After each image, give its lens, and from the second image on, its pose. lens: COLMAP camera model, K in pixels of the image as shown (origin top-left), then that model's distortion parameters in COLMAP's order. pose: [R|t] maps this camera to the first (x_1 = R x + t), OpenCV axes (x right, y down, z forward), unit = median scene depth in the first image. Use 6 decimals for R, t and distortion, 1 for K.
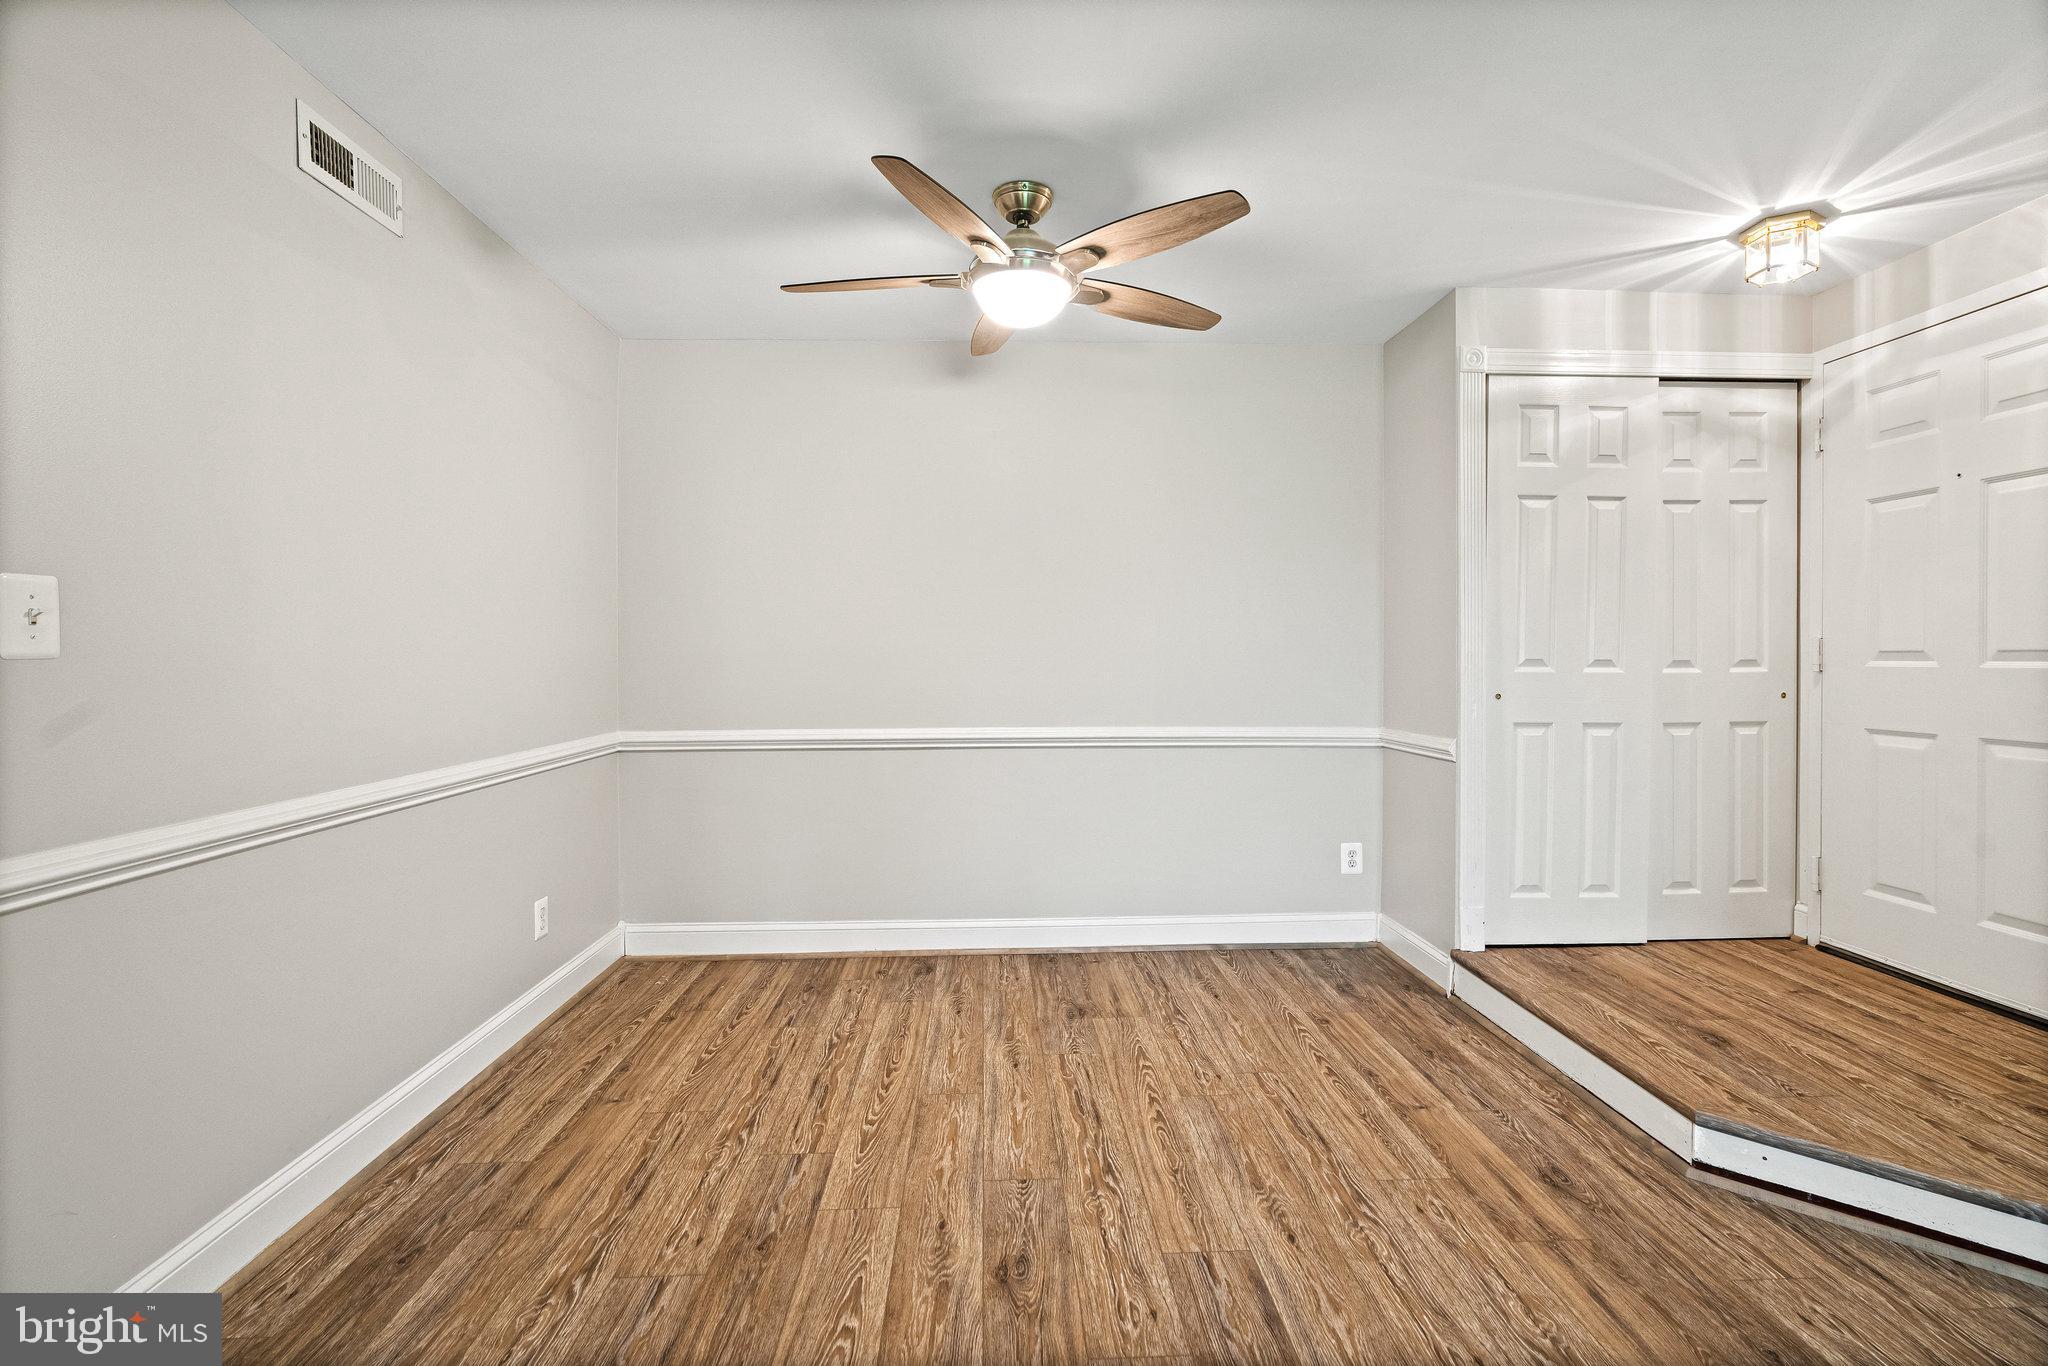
lens RADIAL K [[944.5, 0, 1028.5], [0, 944.5, 674.7], [0, 0, 1]] dist [-0.010022, 0.004498]
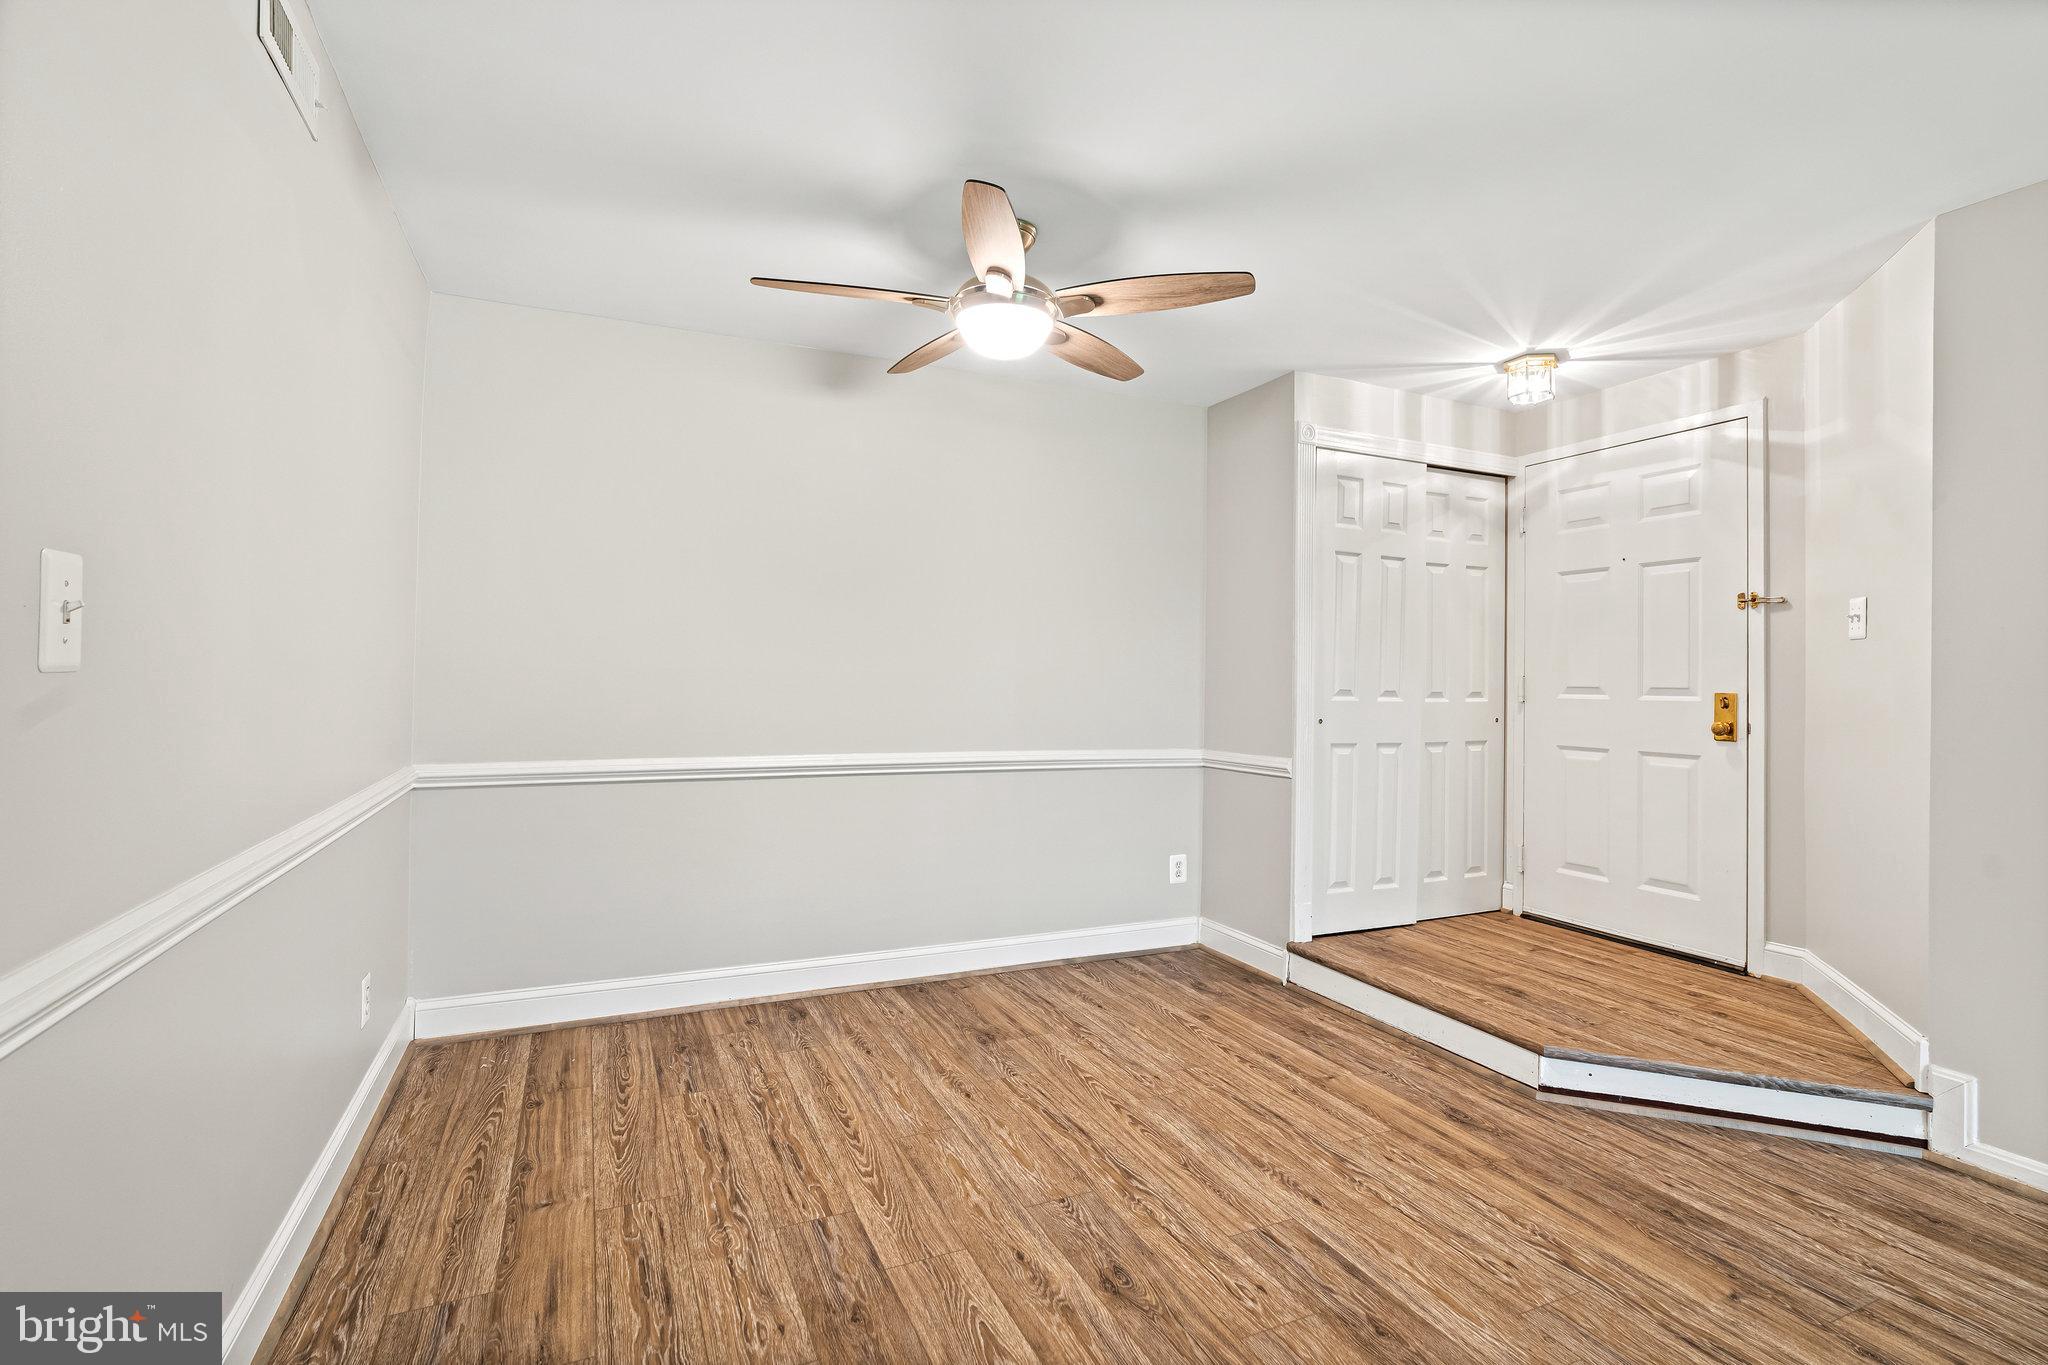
lens RADIAL K [[944.5, 0, 1060.8], [0, 944.5, 679.7], [0, 0, 1]] dist [-0.010022, 0.004498]
pose [[0.928377, 0.014638, 0.371352, -0.277910], [-0.006493, 0.999710, -0.023173, 0.000363], [-0.371583, 0.019102, 0.928203, 0.033835]]
